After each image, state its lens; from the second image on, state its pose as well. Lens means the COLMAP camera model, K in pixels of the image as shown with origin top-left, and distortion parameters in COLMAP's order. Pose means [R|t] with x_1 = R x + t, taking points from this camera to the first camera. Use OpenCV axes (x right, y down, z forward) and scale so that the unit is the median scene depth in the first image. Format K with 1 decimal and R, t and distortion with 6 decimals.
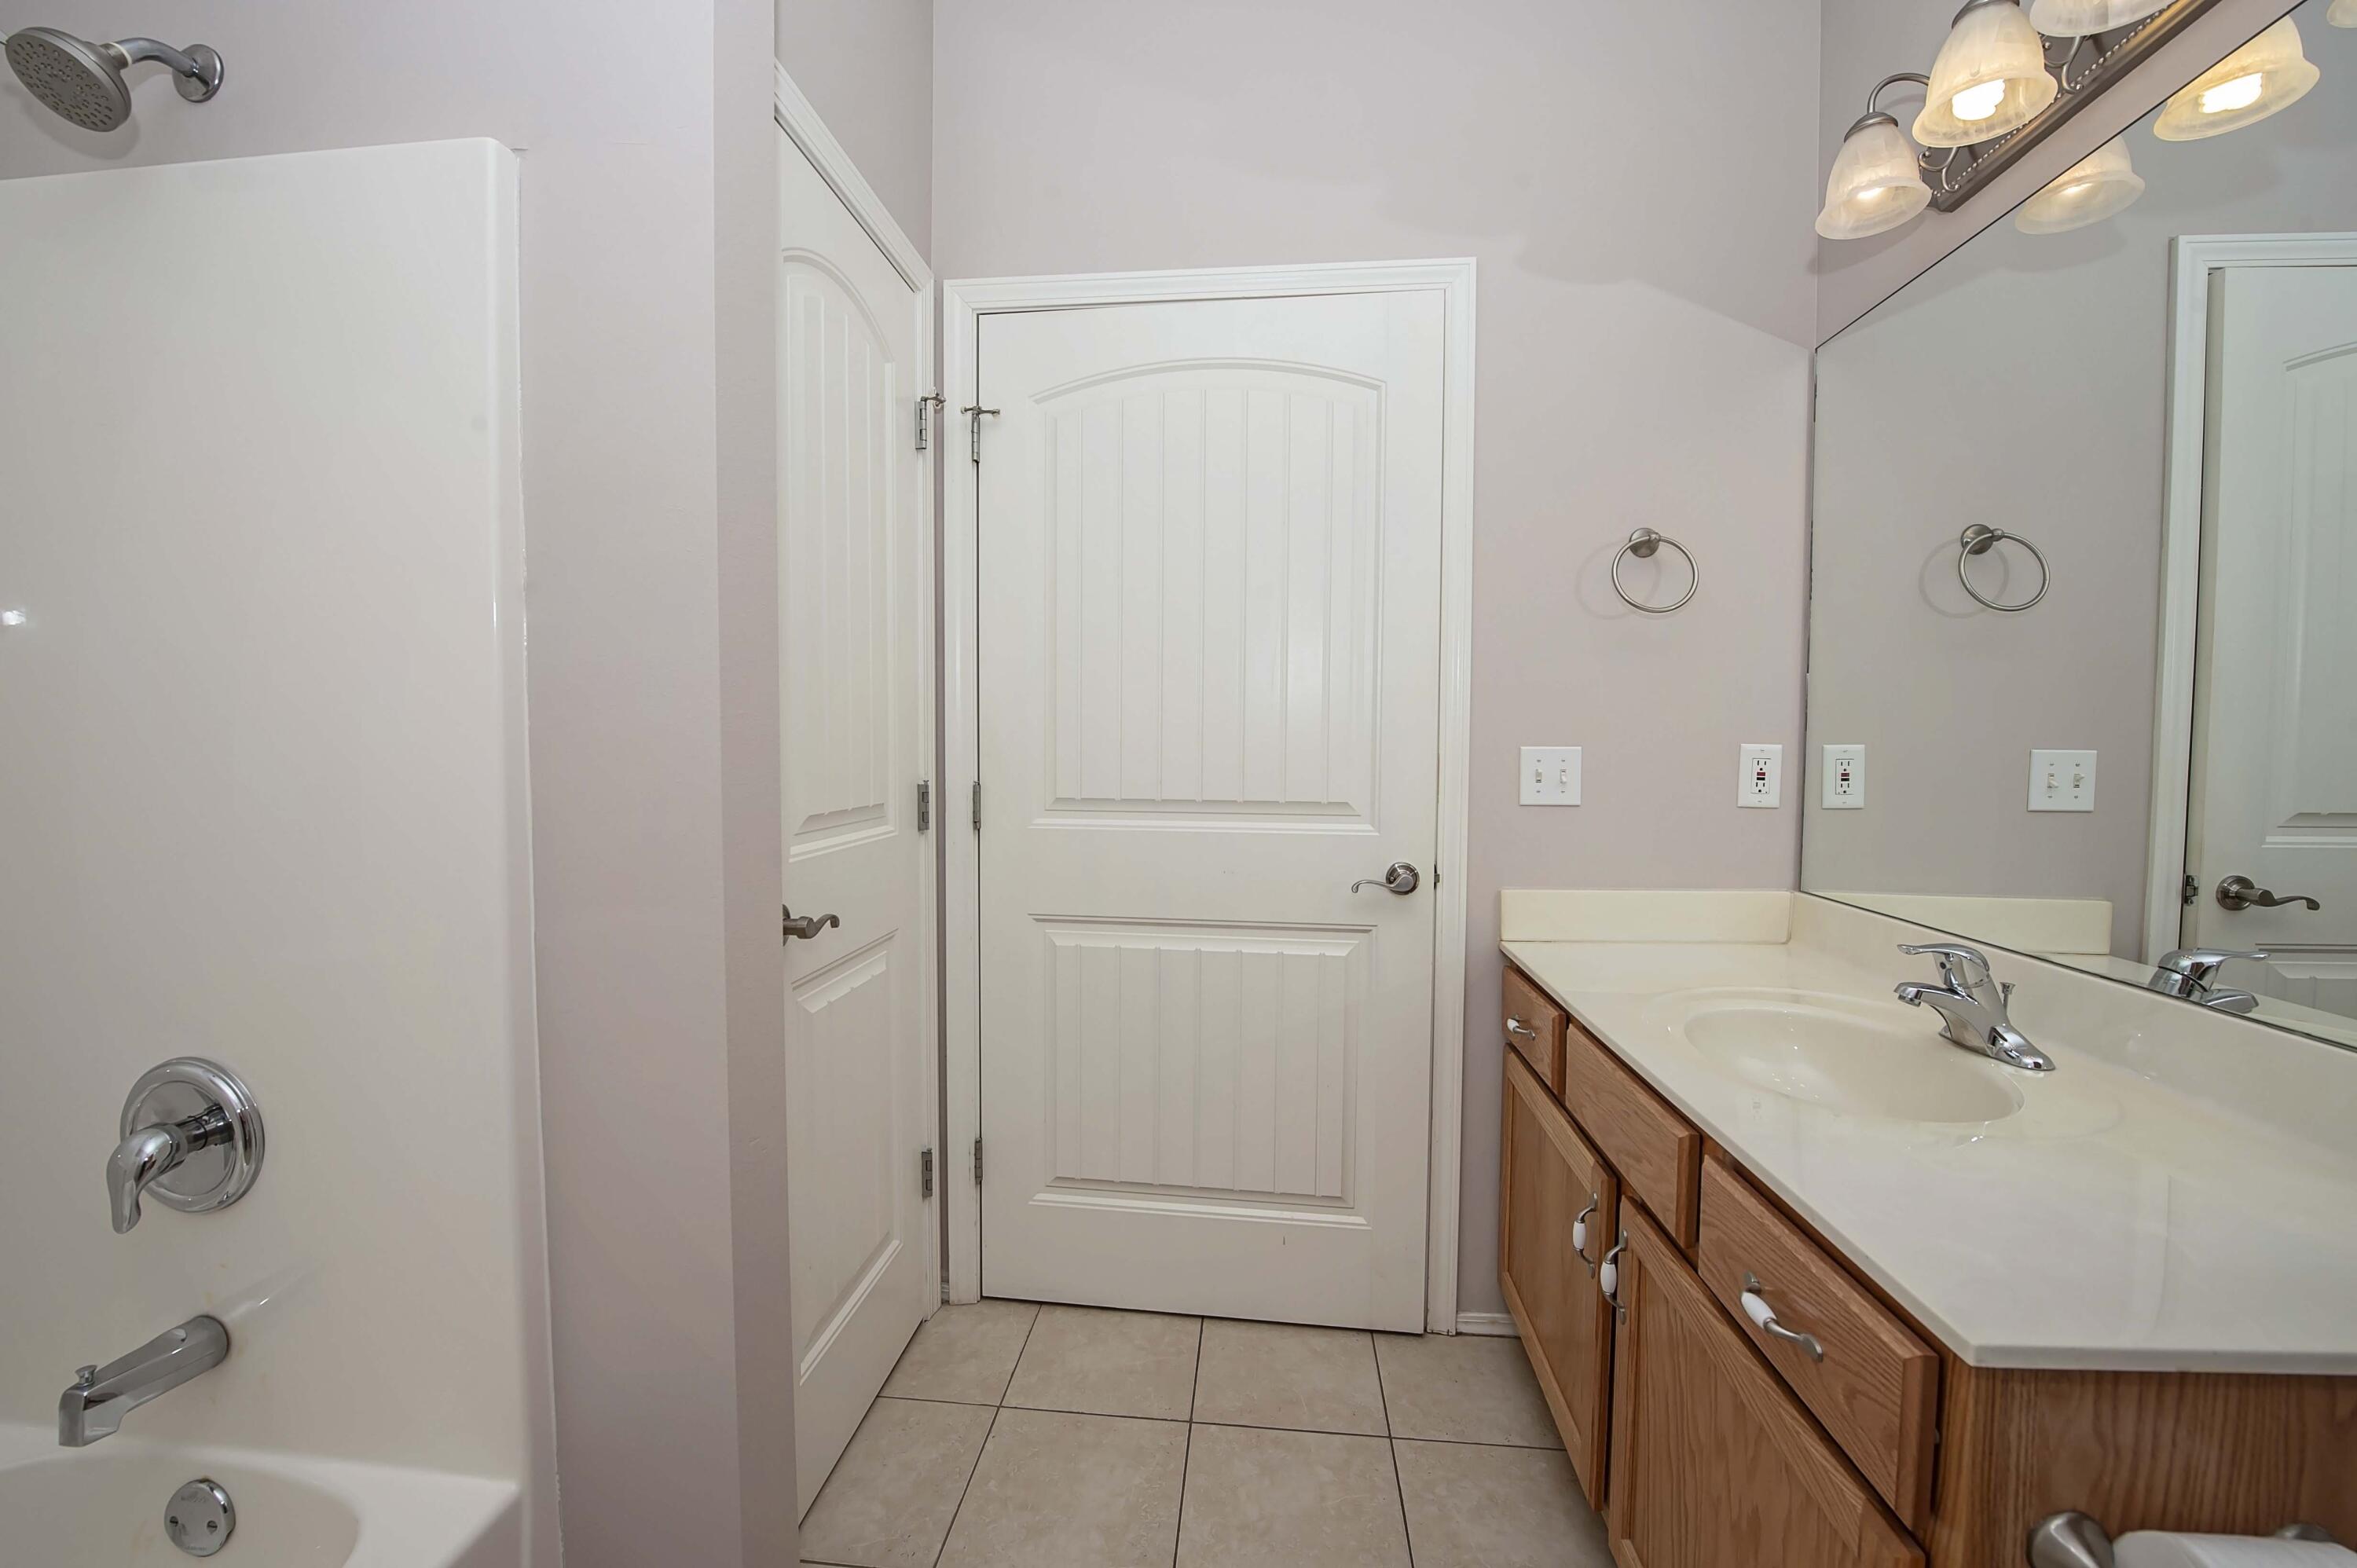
lens RADIAL K [[1001.4, 0, 1184.5], [0, 1001.4, 791.0], [0, 0, 1]] dist [-0.002933, -0.000067]
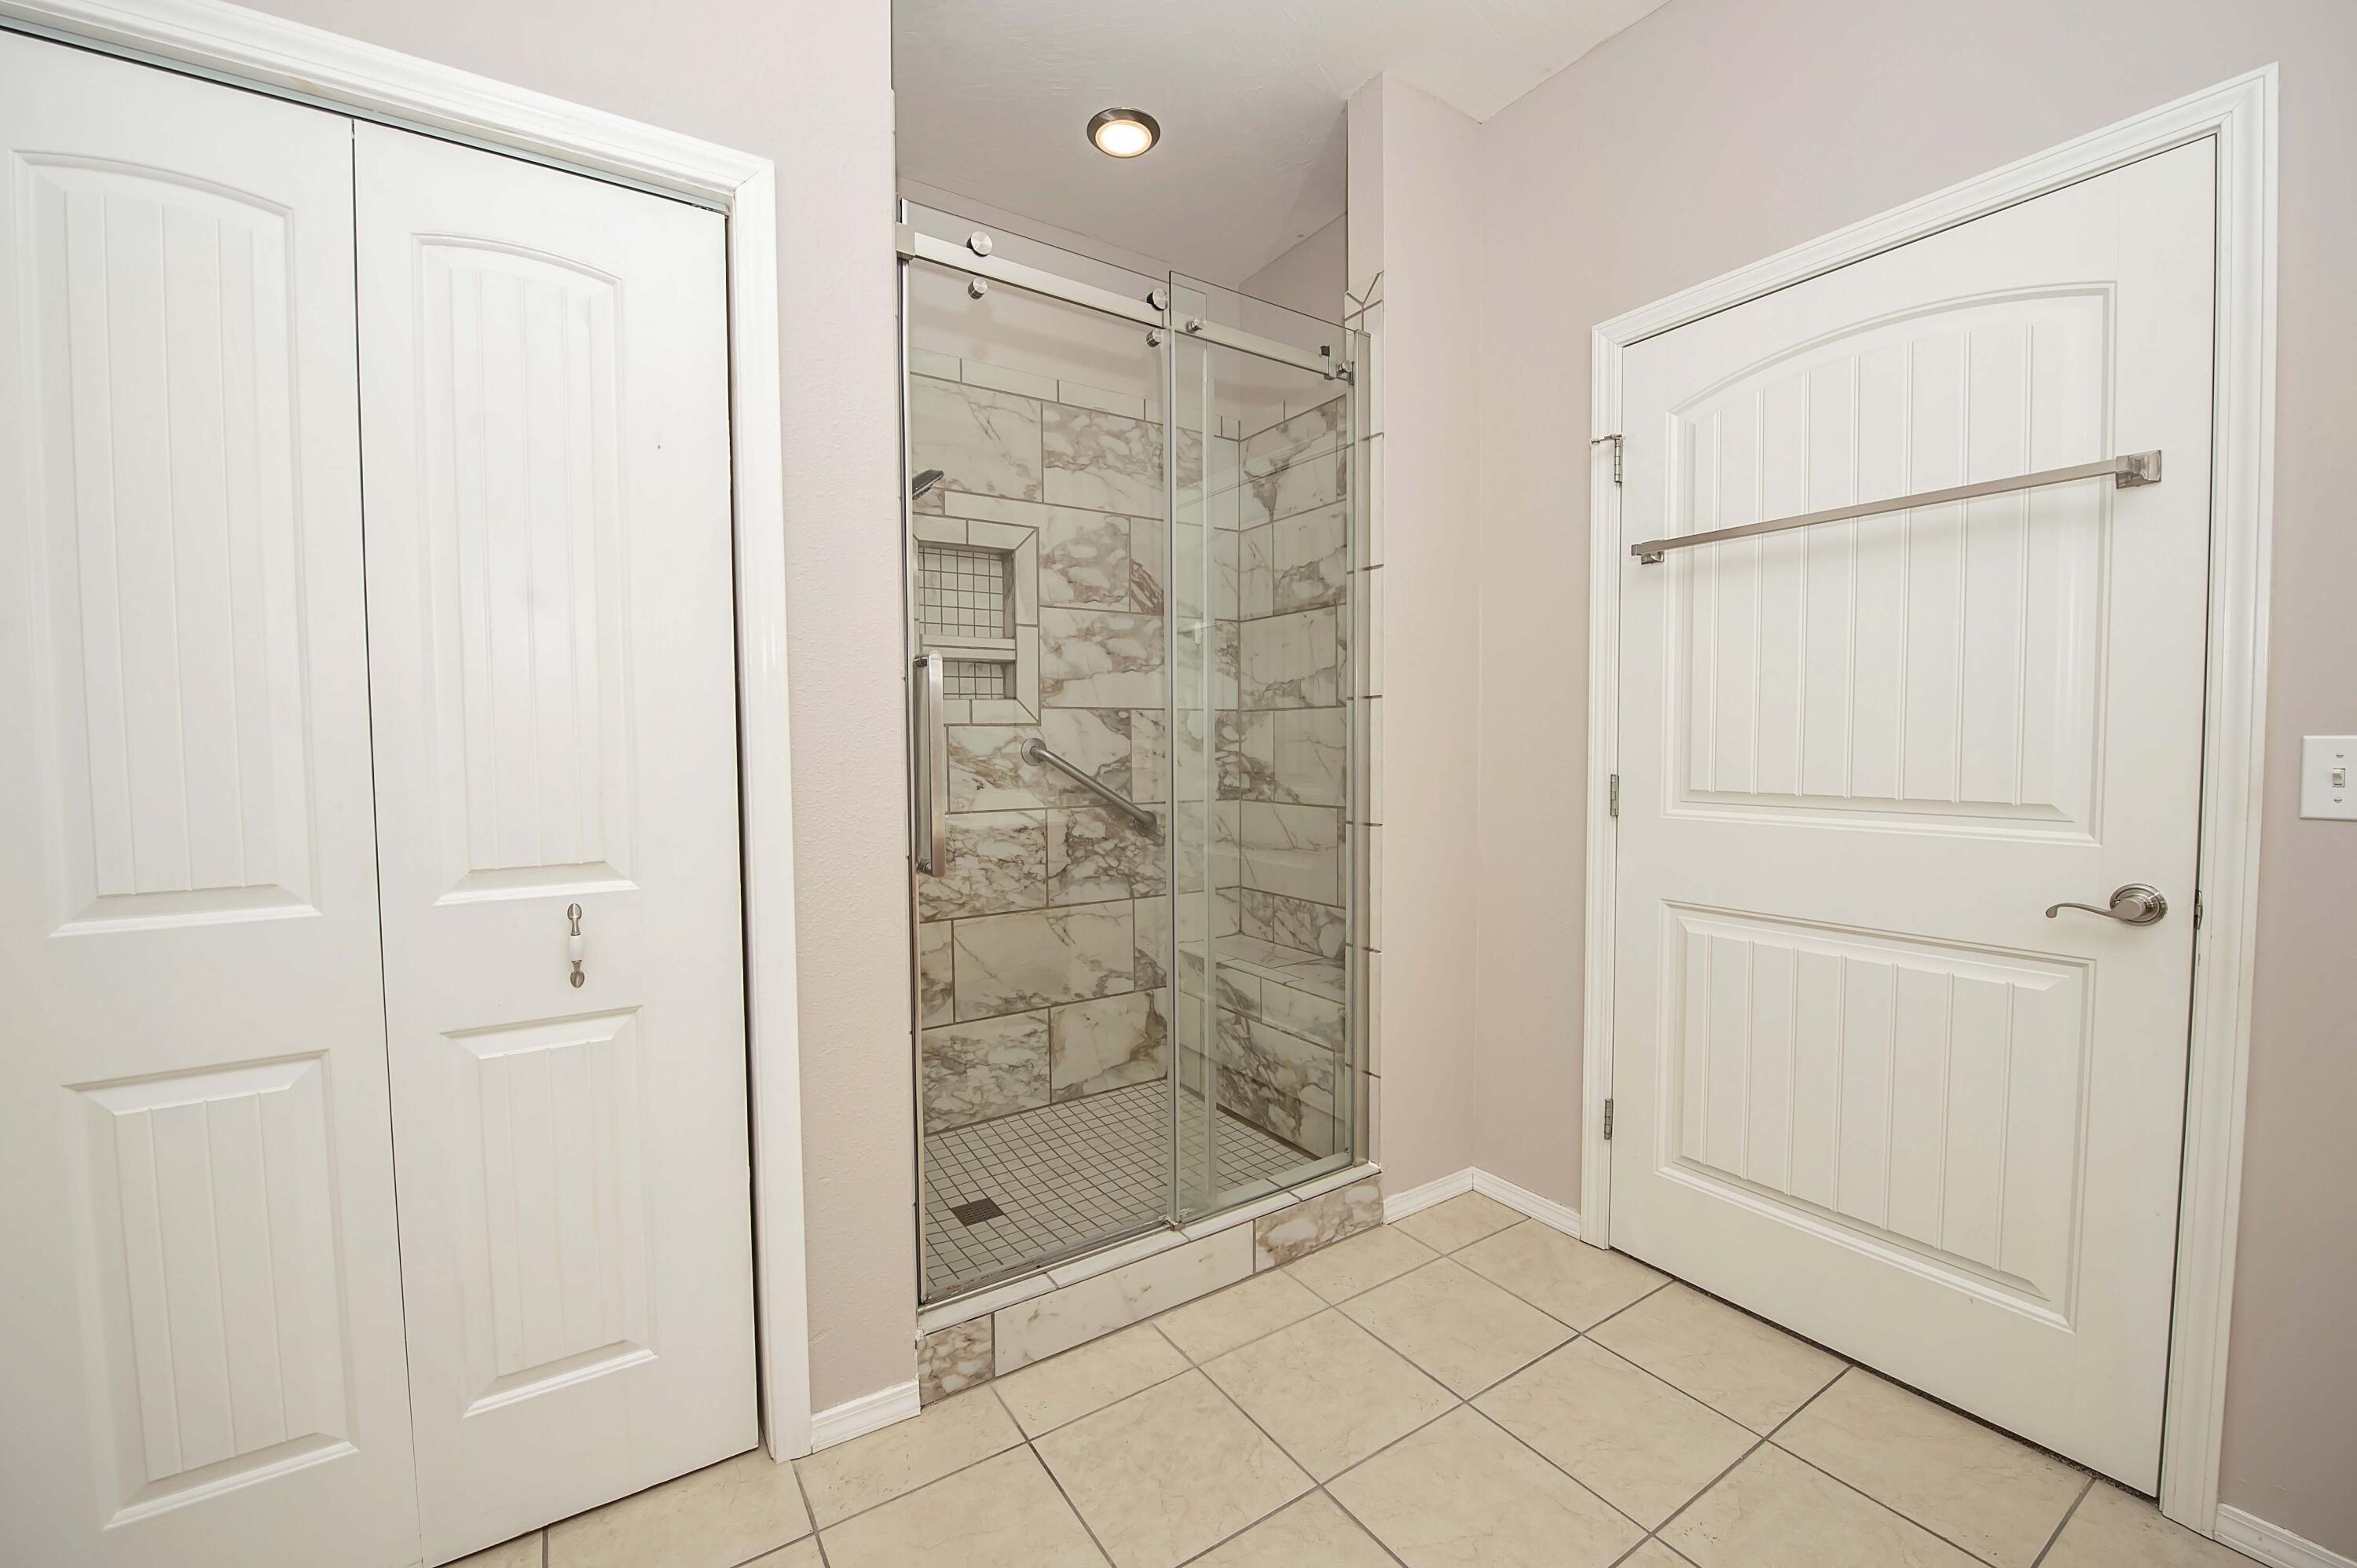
lens RADIAL K [[940.1, 0, 1174.6], [0, 940.1, 772.6], [0, 0, 1]] dist [-0.014551, 0.000275]
pose [[0.664598, 0.017742, -0.746991, 0.251562], [-0.025906, 0.999664, 0.000695, 0.002625], [0.746752, 0.018890, 0.664834, -0.043594]]
